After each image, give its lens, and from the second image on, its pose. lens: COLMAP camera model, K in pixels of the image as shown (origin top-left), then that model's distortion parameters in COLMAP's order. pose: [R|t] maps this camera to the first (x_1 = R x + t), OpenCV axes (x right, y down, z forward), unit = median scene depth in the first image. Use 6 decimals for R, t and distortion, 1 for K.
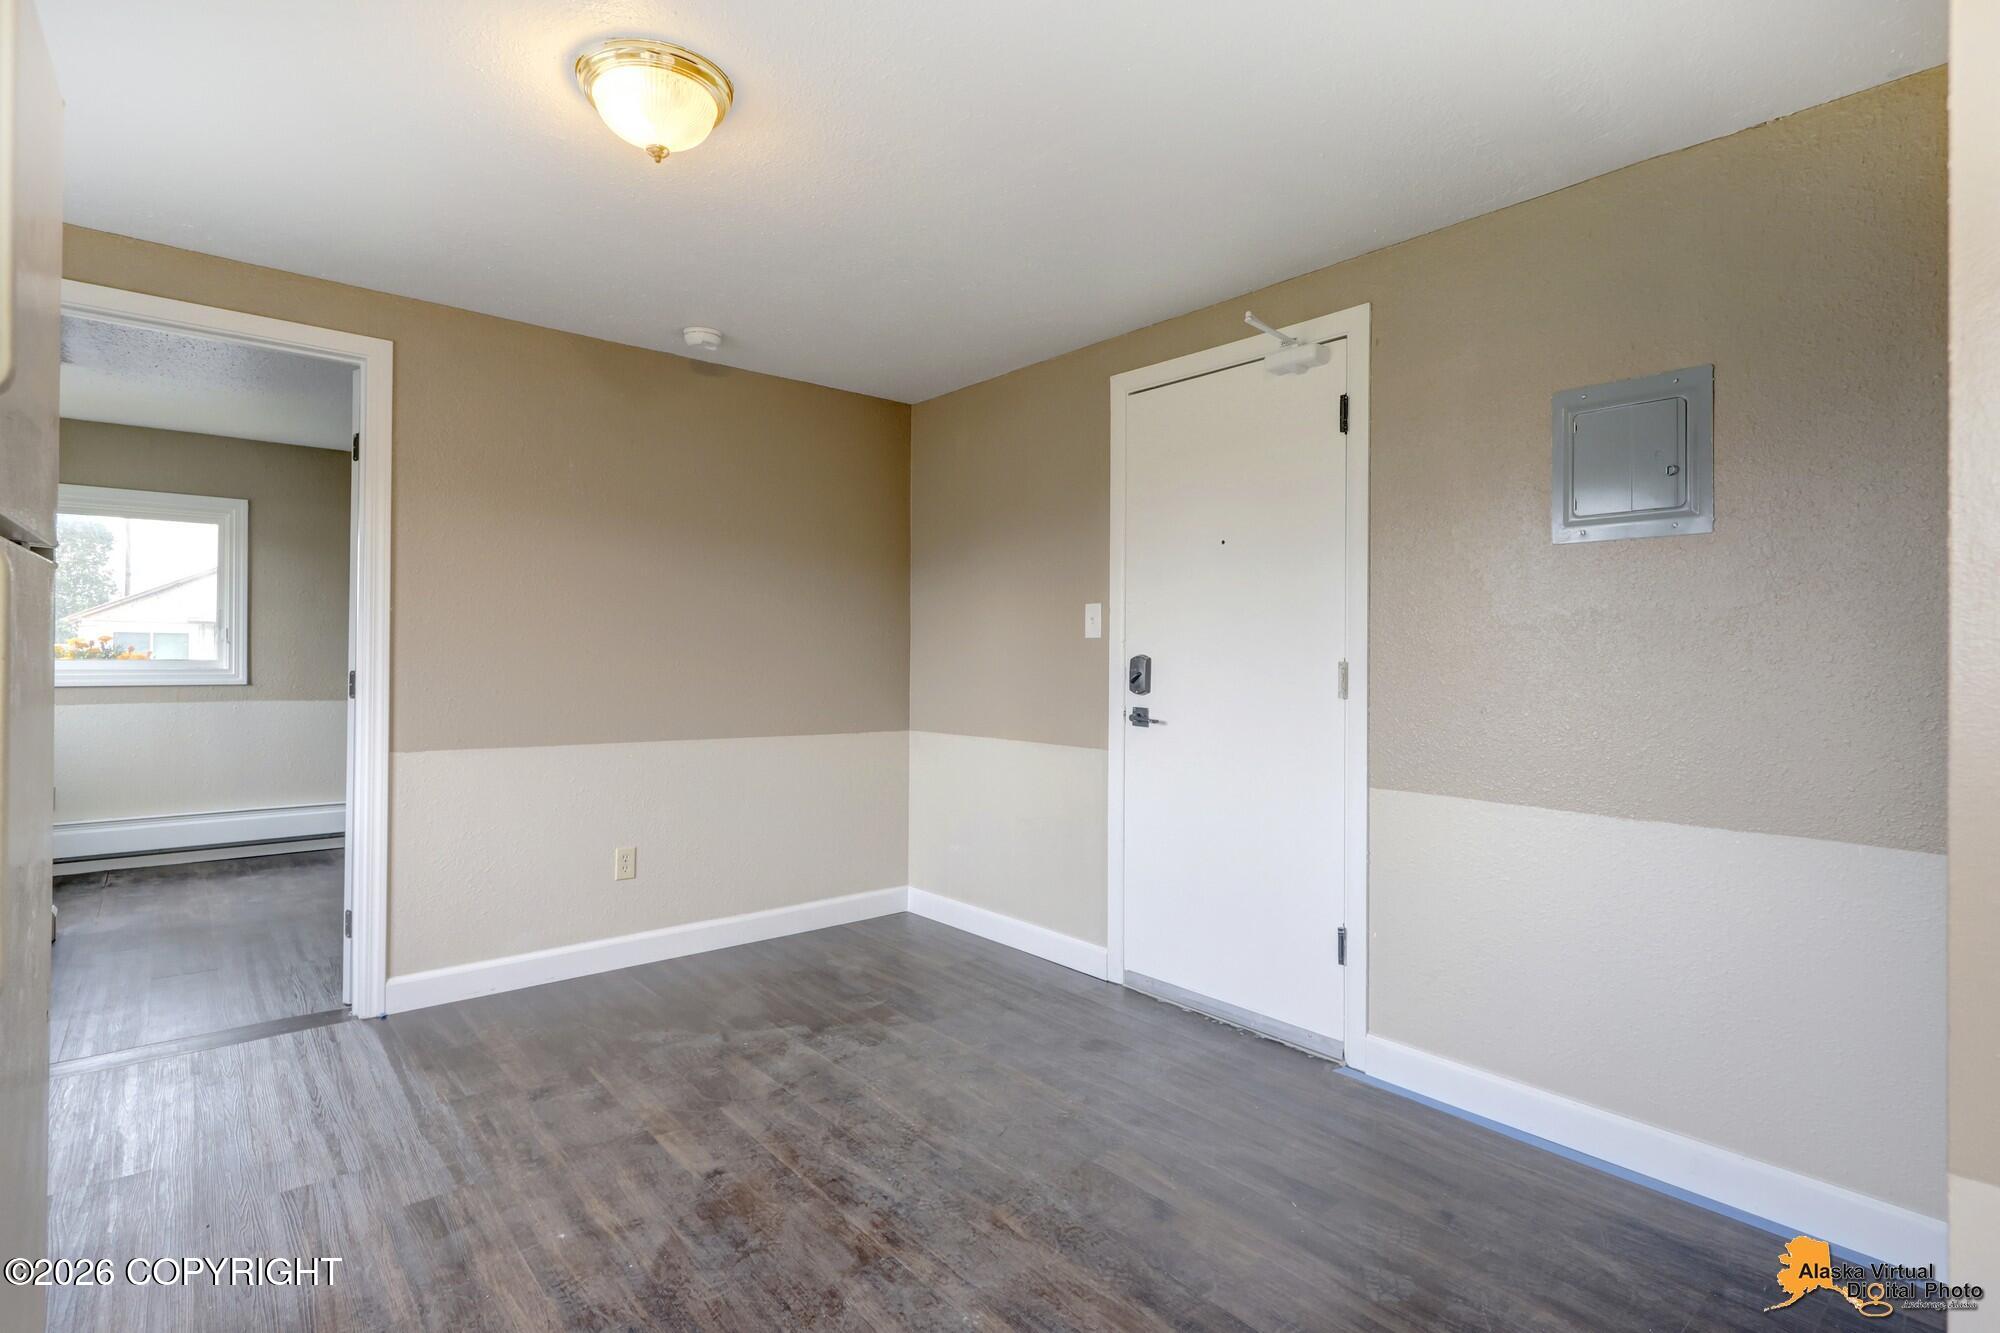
lens RADIAL K [[956.9, 0, 1025.8], [0, 956.9, 648.5], [0, 0, 1]] dist [0.002601, 0.000127]
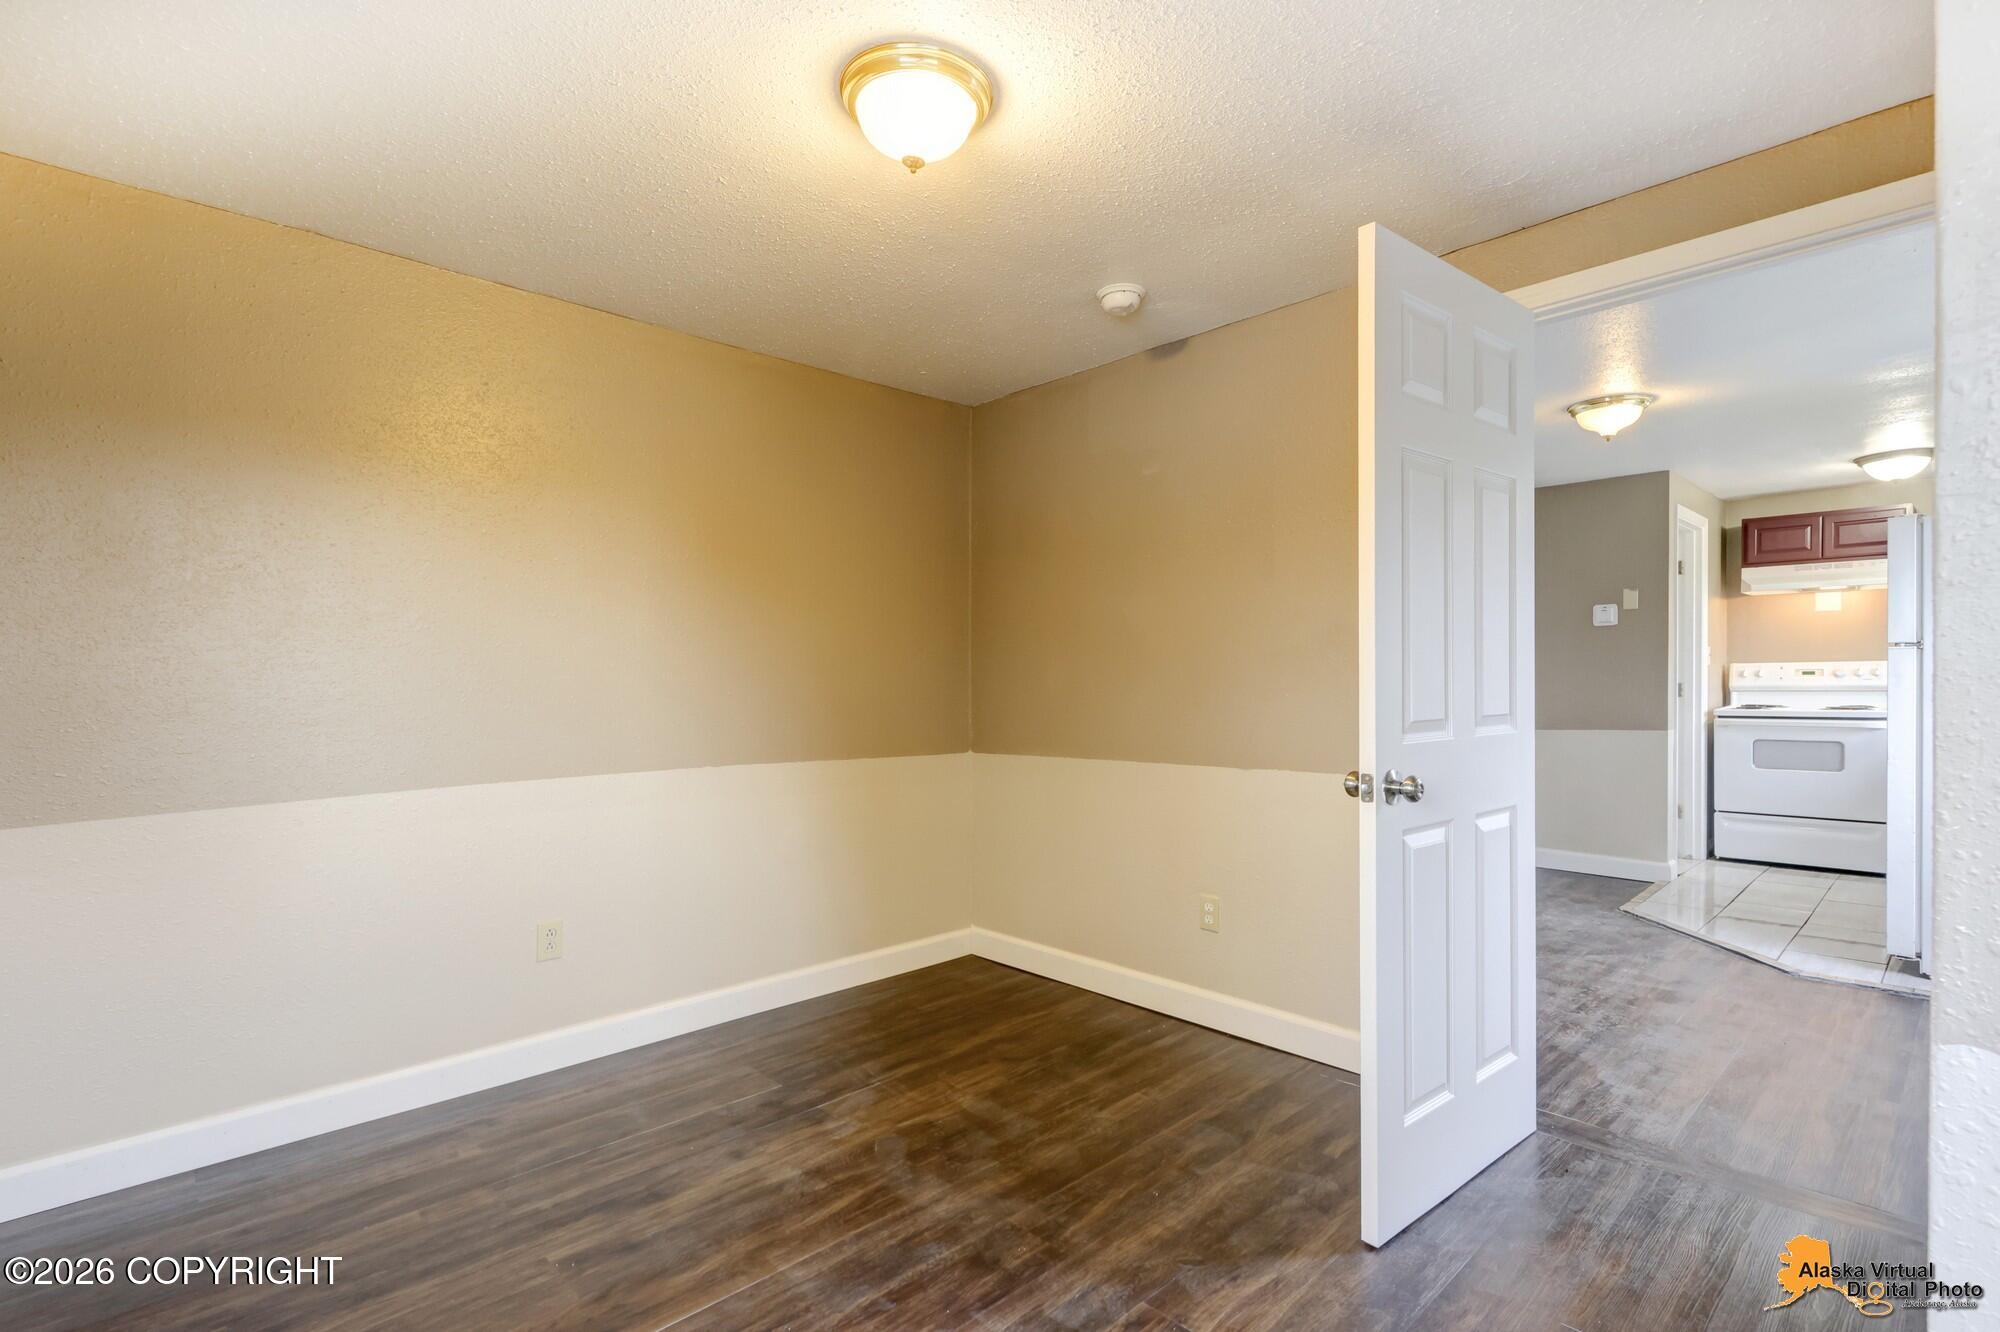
lens RADIAL K [[919.3, 0, 993.3], [0, 919.3, 682.3], [0, 0, 1]] dist [0.009073, 0.000402]
pose [[-0.019628, -0.018085, 0.999644, -1.814655], [0.000290, 0.999836, 0.018094, -0.010626], [-0.999807, 0.000645, -0.019620, 1.807025]]
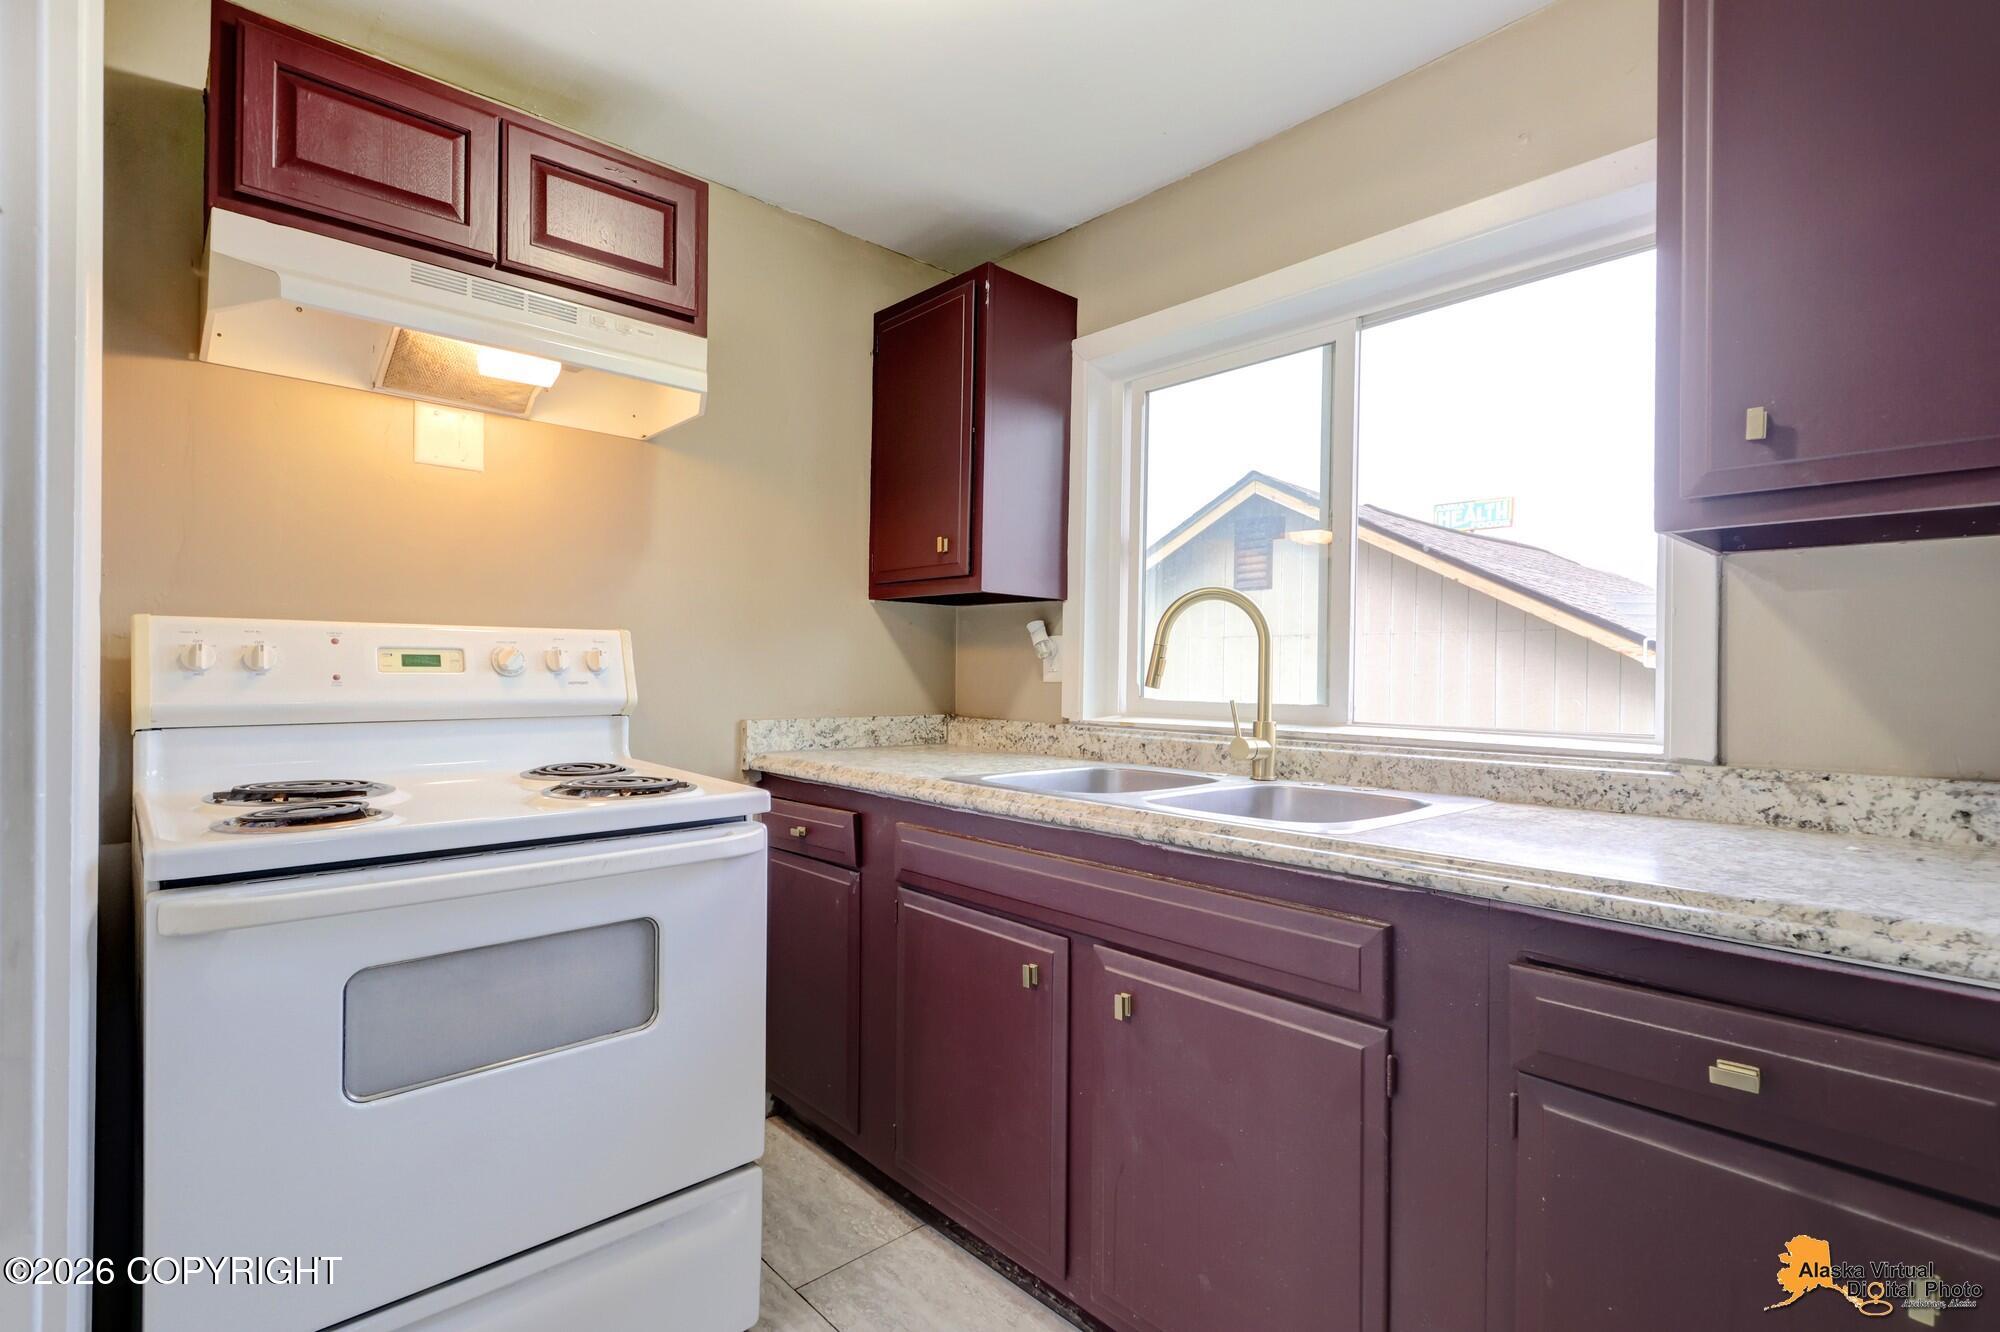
lens RADIAL K [[919.3, 0, 993.3], [0, 919.3, 682.3], [0, 0, 1]] dist [0.009073, 0.000402]
pose [[-0.999729, -0.021083, -0.009855, 0.068674], [-0.021126, 0.999768, 0.004240, 0.013488], [0.009763, 0.004447, -0.999942, 0.391534]]
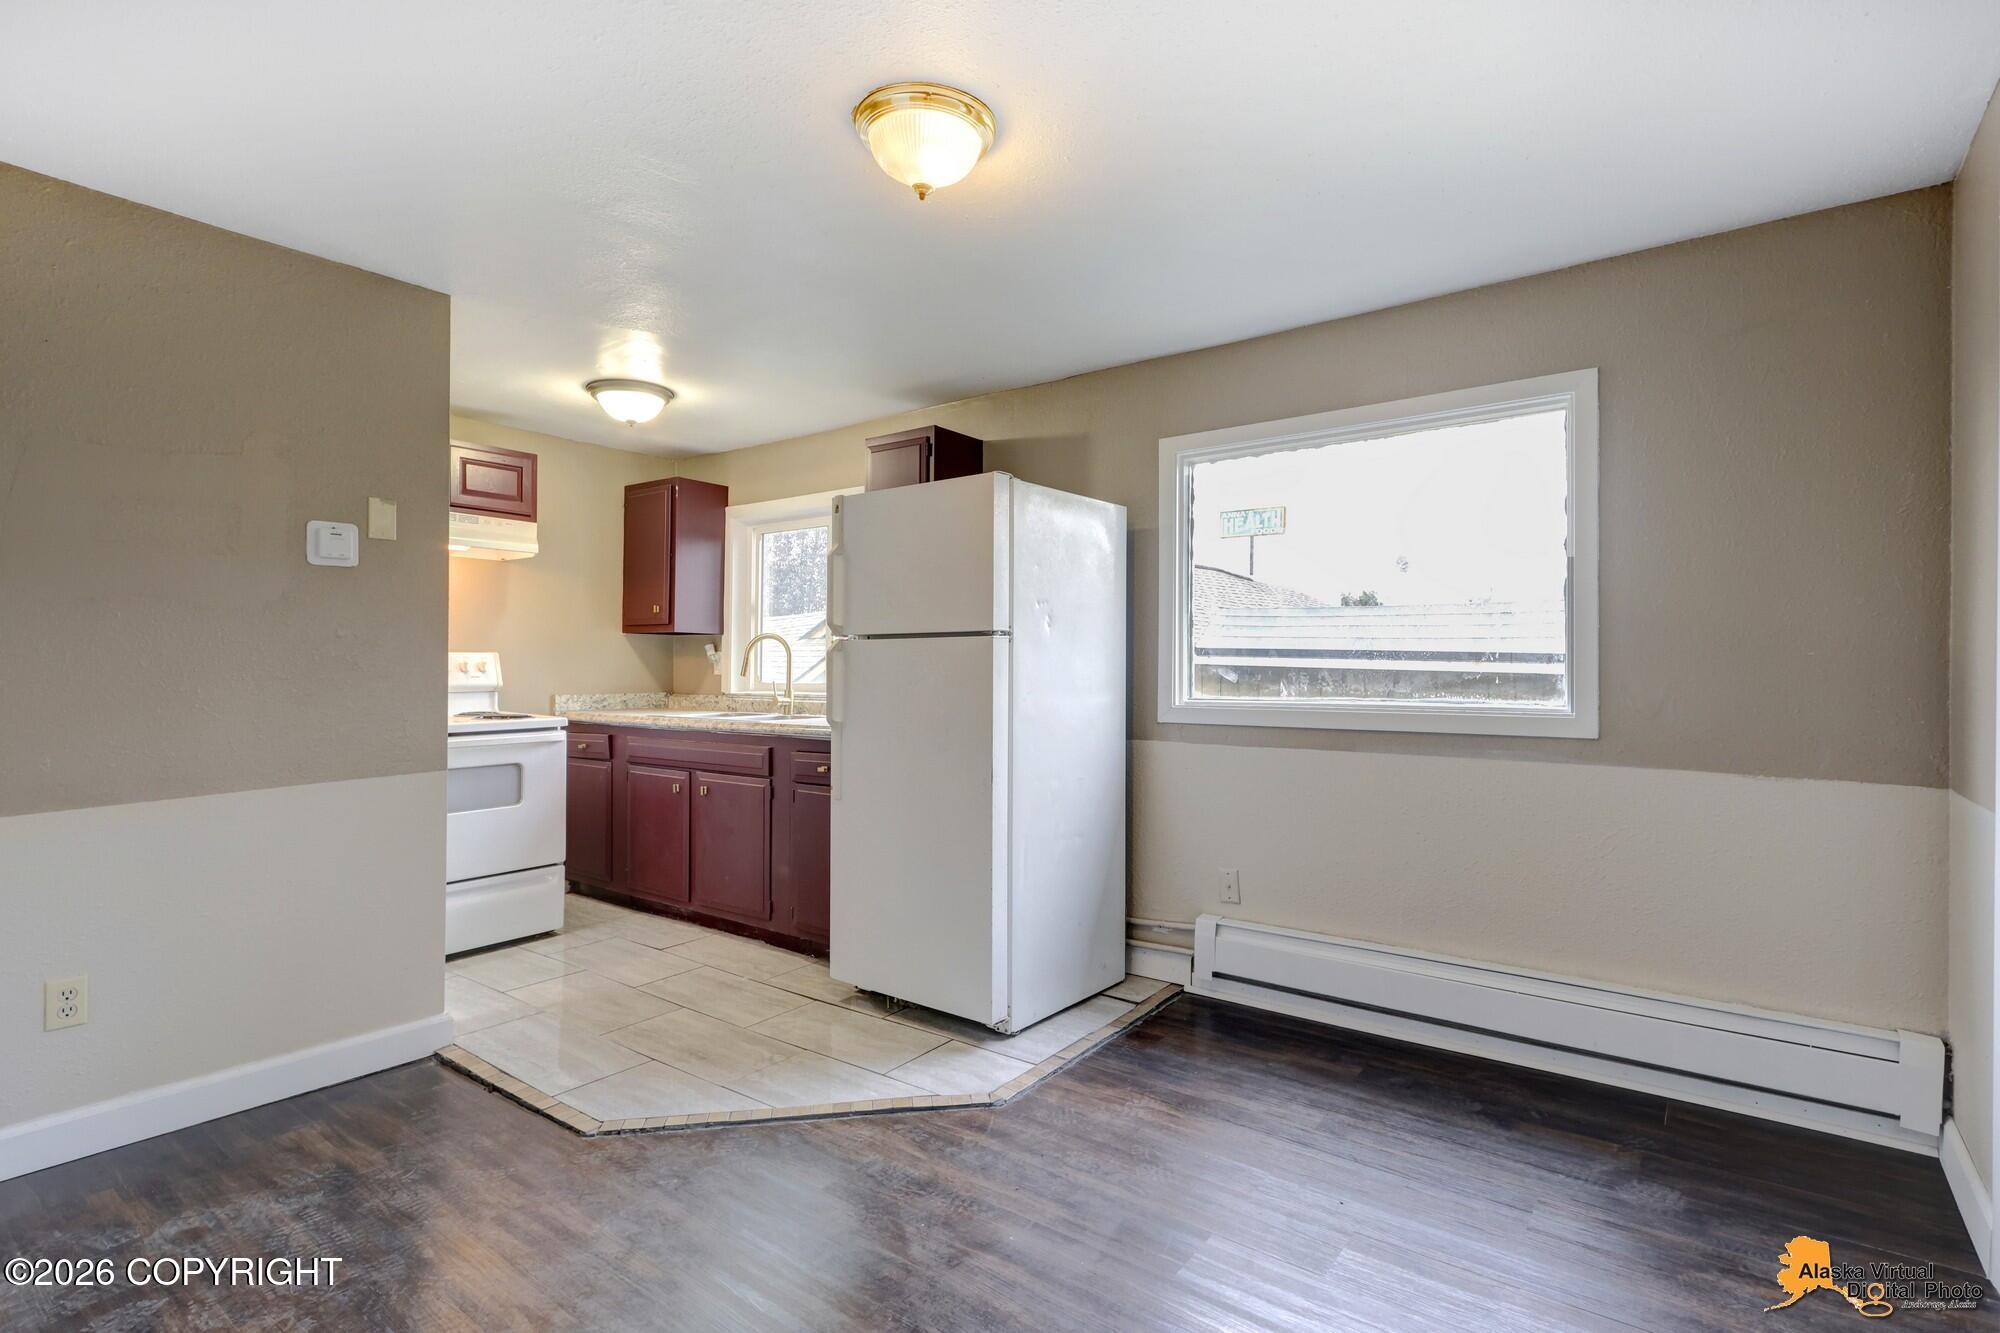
lens RADIAL K [[967.8, 0, 1019.1], [0, 967.8, 662.9], [0, 0, 1]] dist [0.003686, 0.000182]
pose [[-0.979238, -0.014366, -0.202206, -0.211885], [-0.011762, 0.999832, -0.014076, 0.012563], [0.202374, -0.011406, -0.979242, 1.560729]]
